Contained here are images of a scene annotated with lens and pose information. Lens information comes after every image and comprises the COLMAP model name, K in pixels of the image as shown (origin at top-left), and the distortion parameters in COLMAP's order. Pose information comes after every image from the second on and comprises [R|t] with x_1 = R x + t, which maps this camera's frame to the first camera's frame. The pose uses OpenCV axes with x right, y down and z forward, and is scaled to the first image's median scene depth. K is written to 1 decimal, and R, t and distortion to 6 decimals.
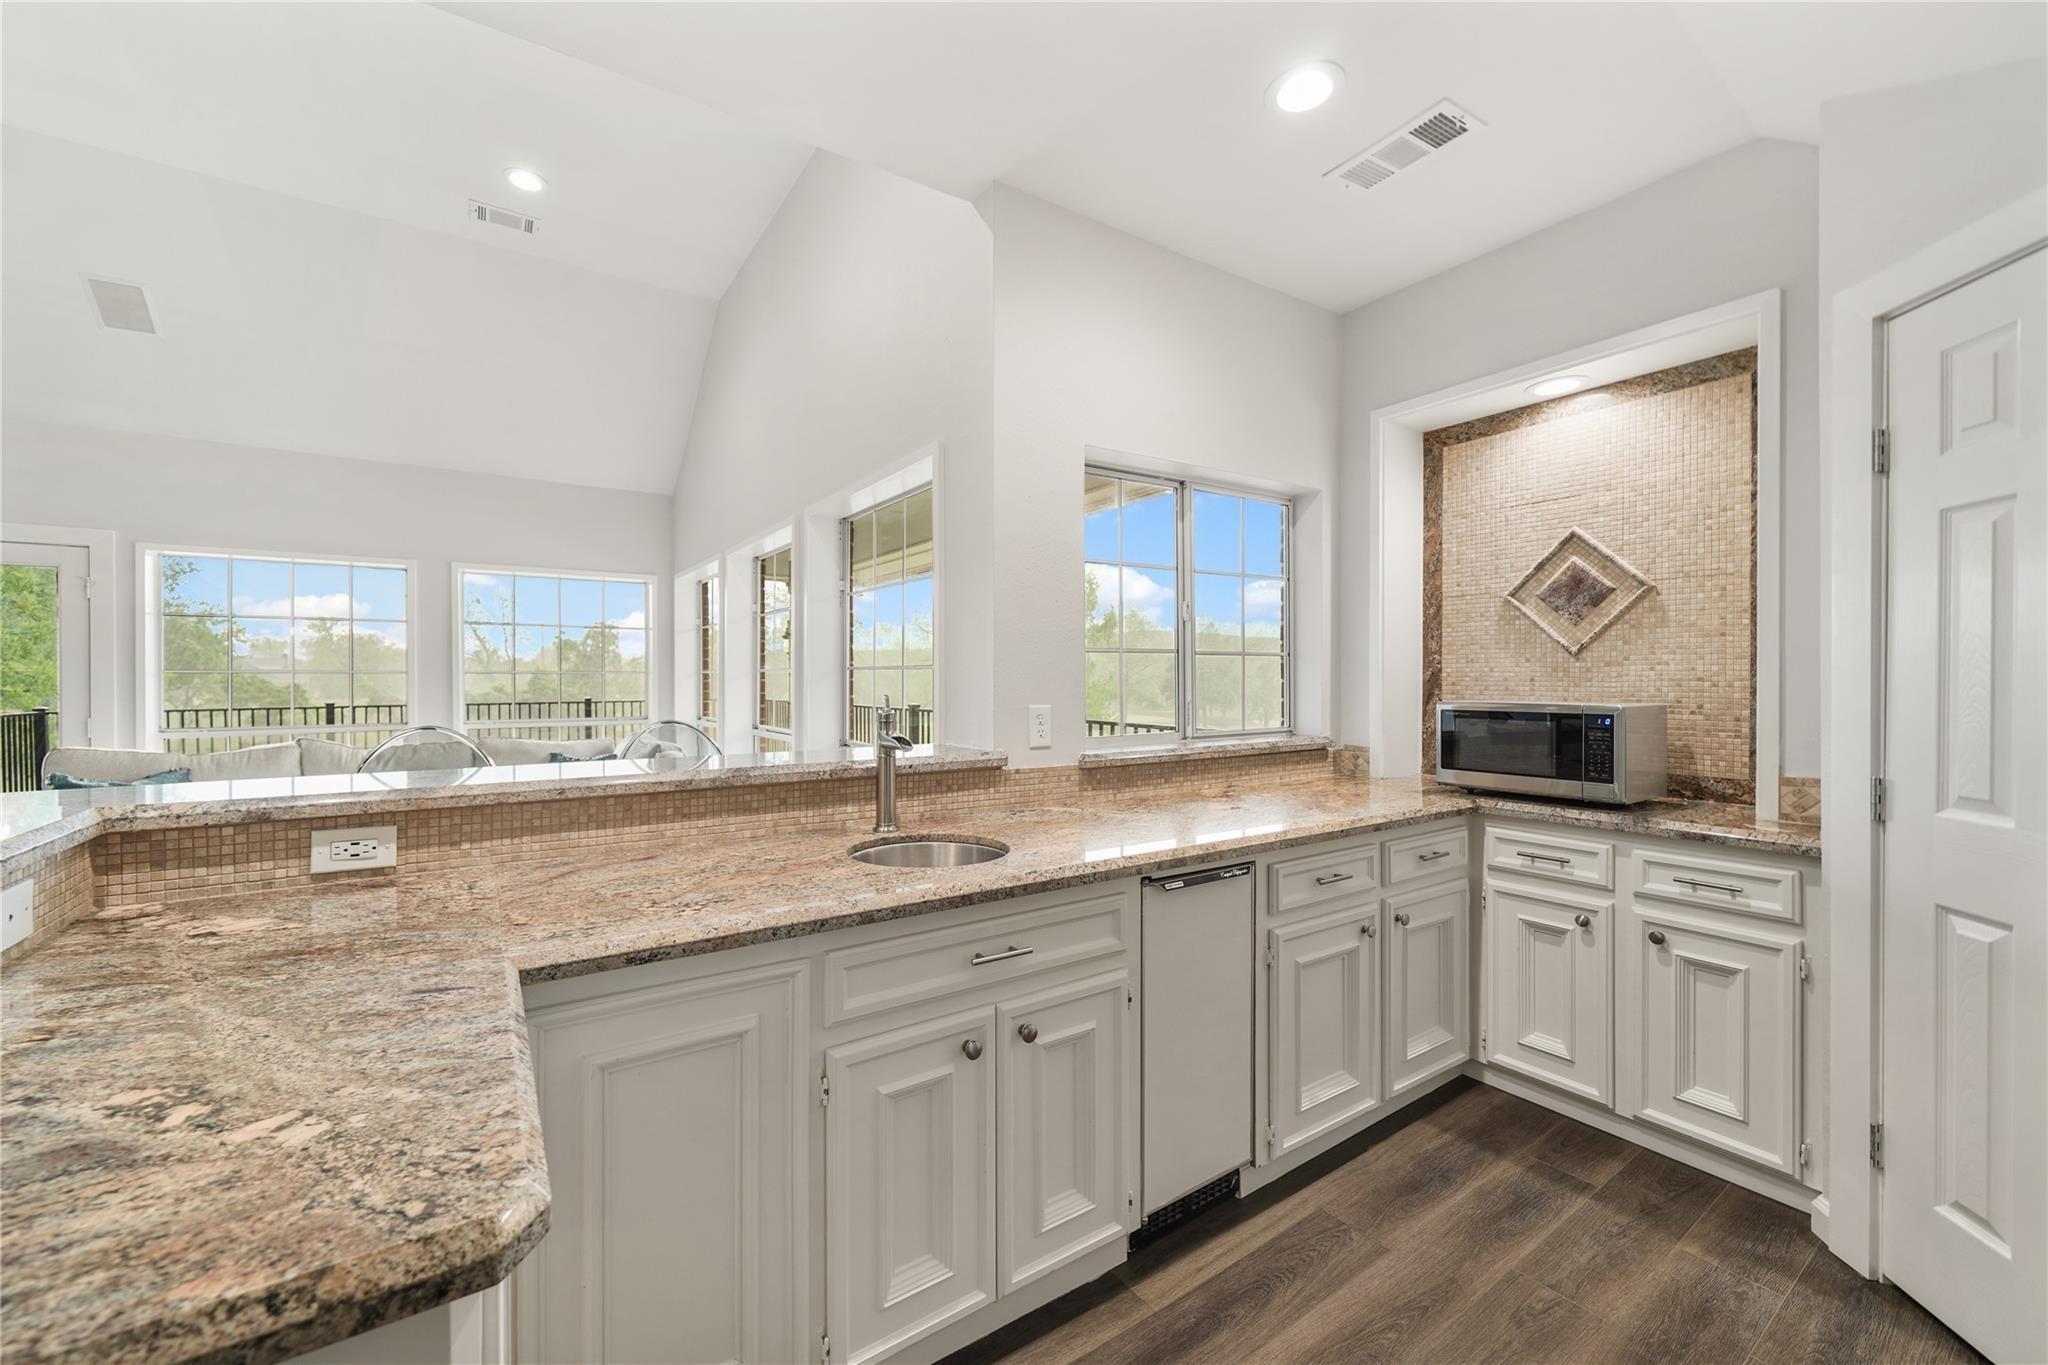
lens RADIAL K [[795.9, 0, 1008.8], [0, 795.9, 681.7], [0, 0, 1]] dist [-0.000939, -0.000143]
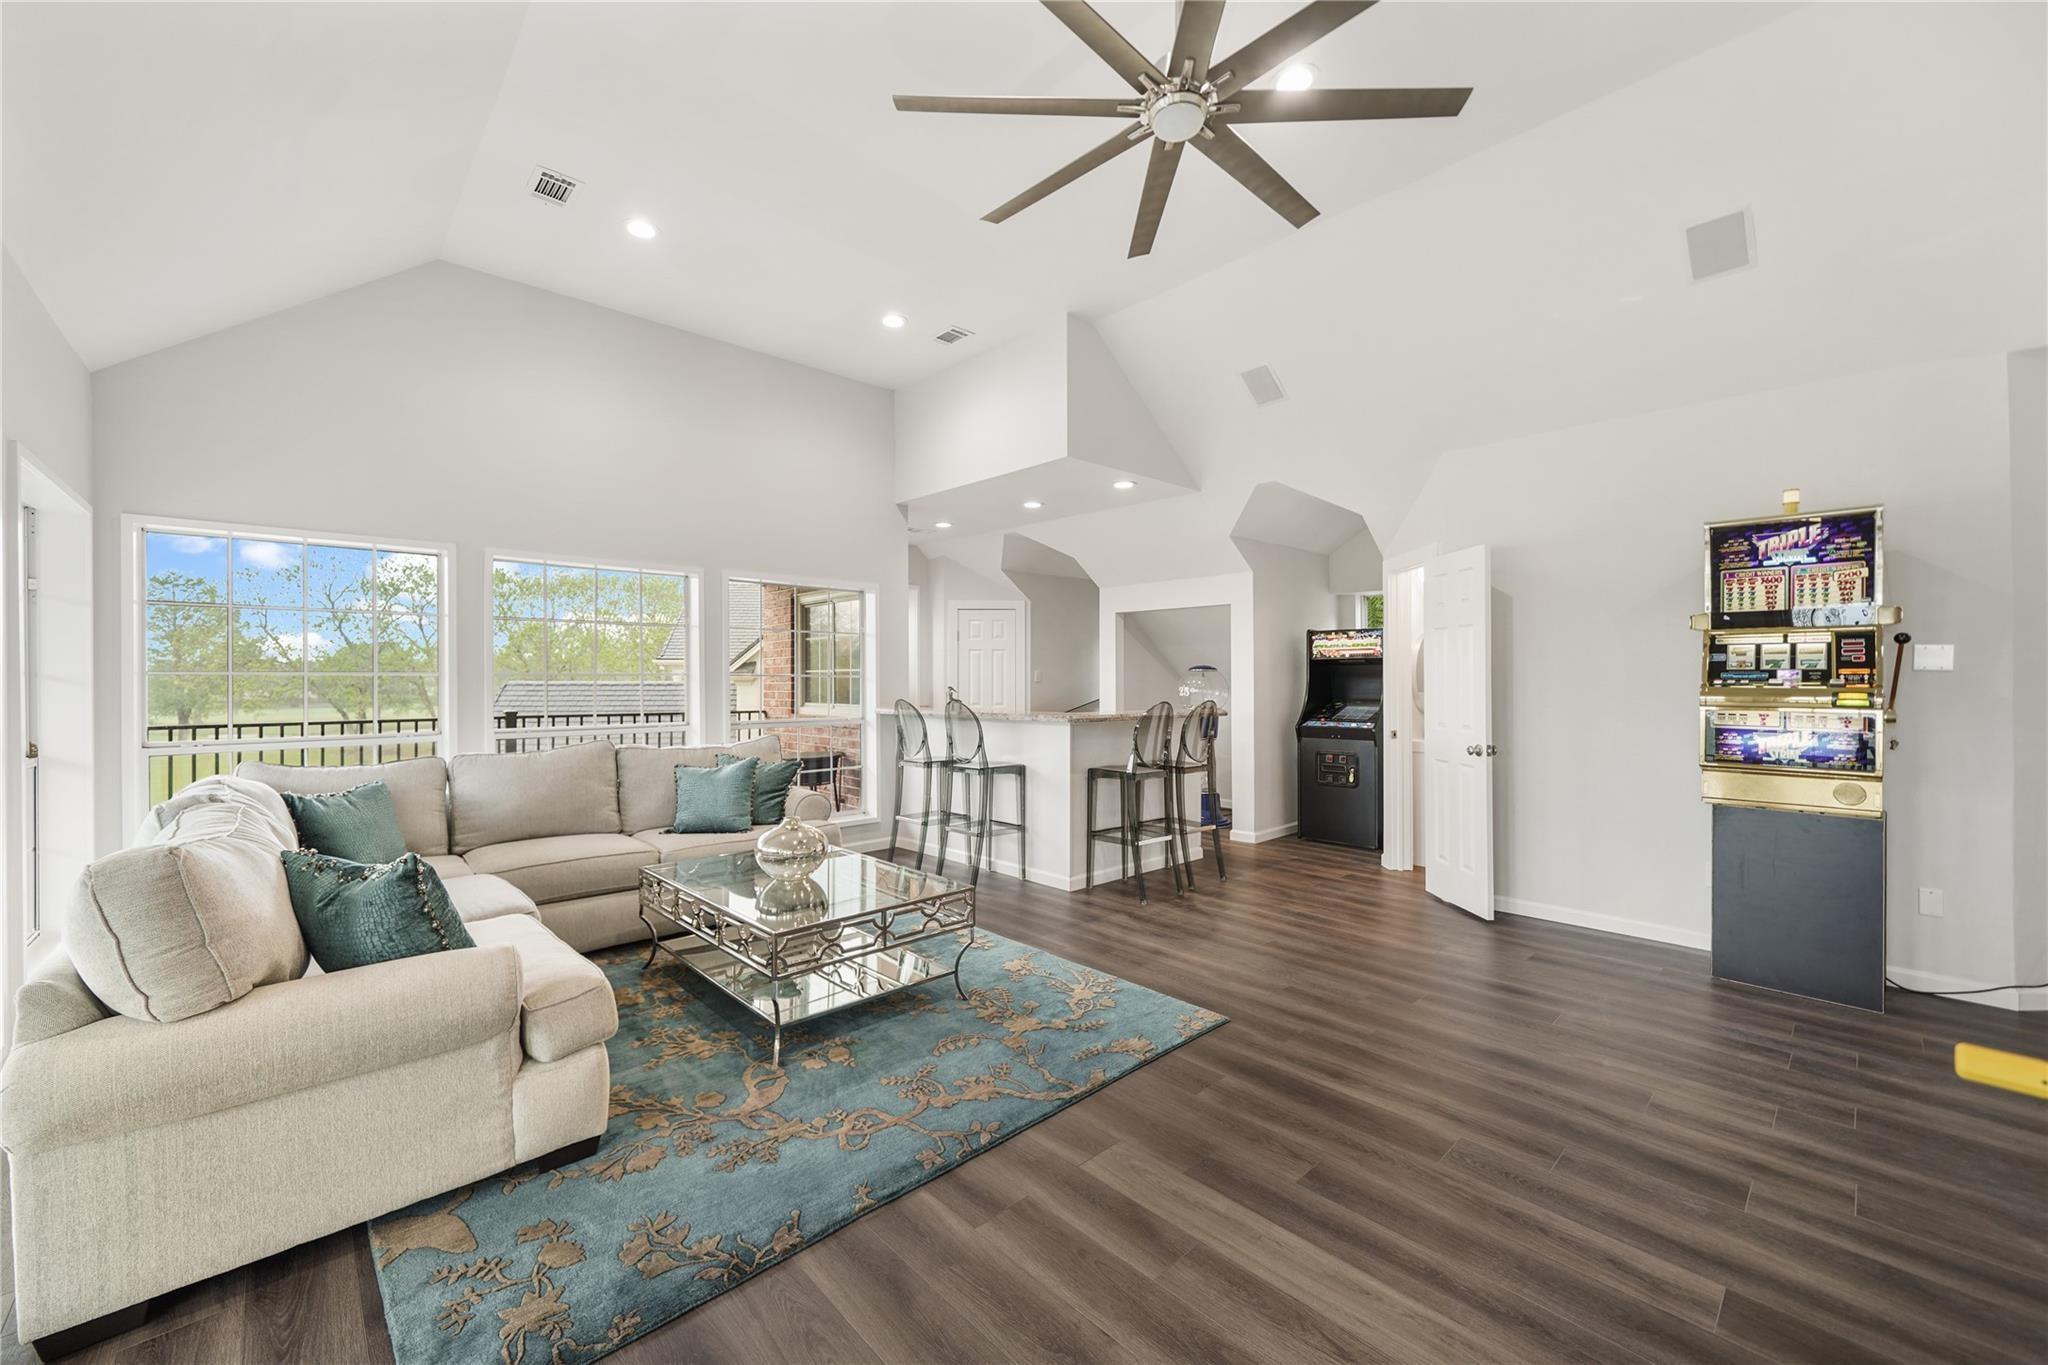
lens RADIAL K [[787.5, 0, 1004.4], [0, 787.5, 682.0], [0, 0, 1]] dist [-0.000056, -0.000026]
pose [[-0.144833, -0.001186, 0.989455, -2.394684], [0.005360, 0.999984, 0.001984, -0.005500], [-0.989442, 0.005591, -0.144824, 0.897928]]
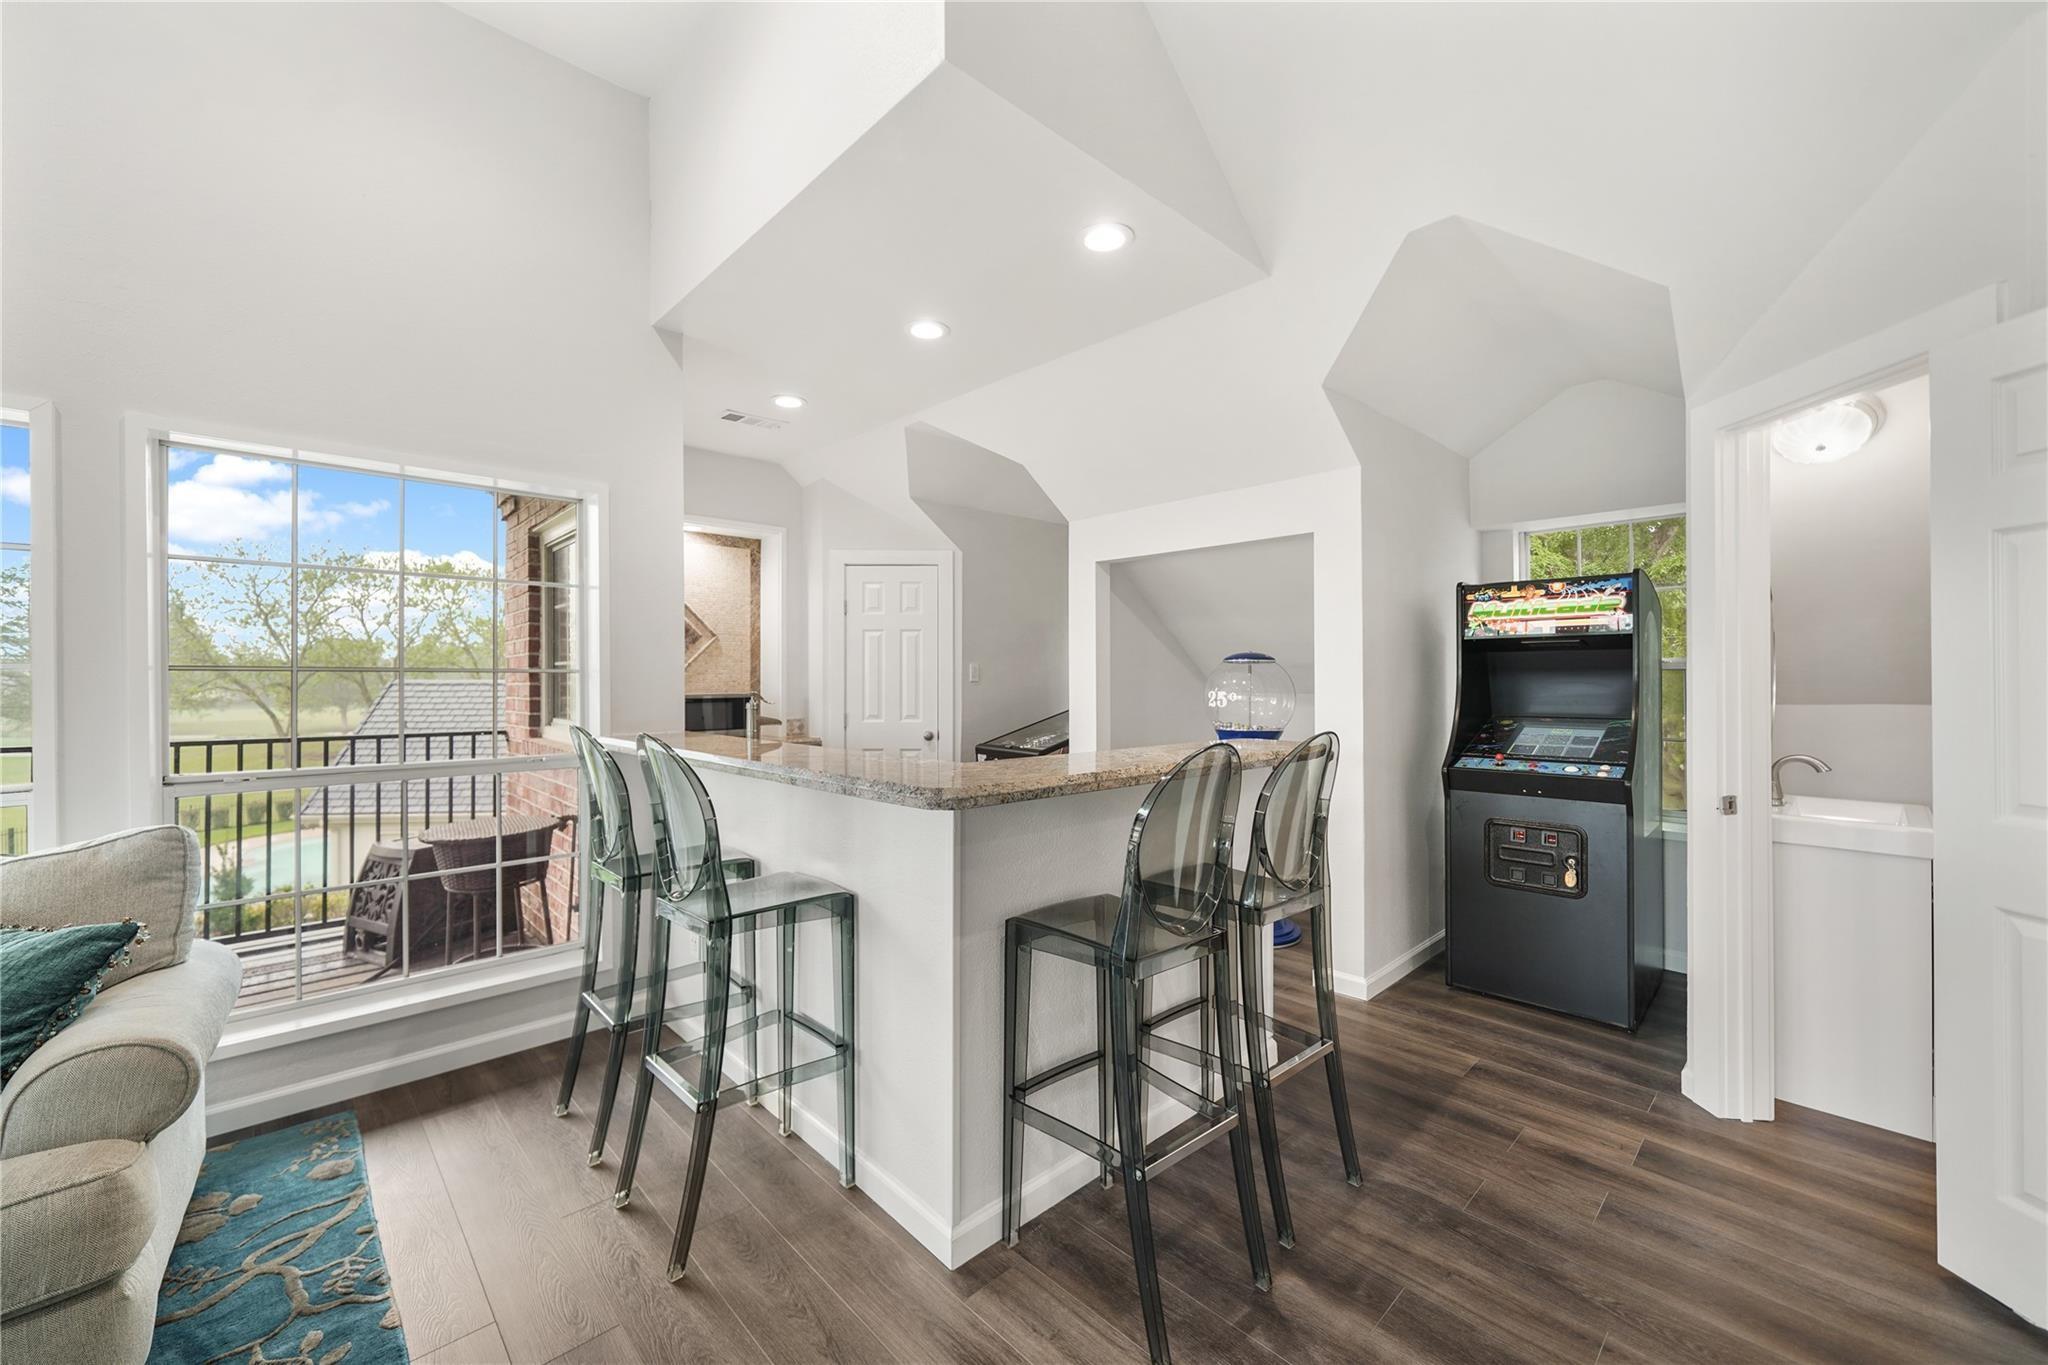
lens RADIAL K [[795.9, 0, 1008.8], [0, 795.9, 681.7], [0, 0, 1]] dist [-0.000939, -0.000143]
pose [[-0.163361, -0.001249, 0.986566, -1.284973], [0.004556, 0.999988, 0.002021, -0.002932], [-0.986556, 0.004825, -0.163354, 0.549742]]
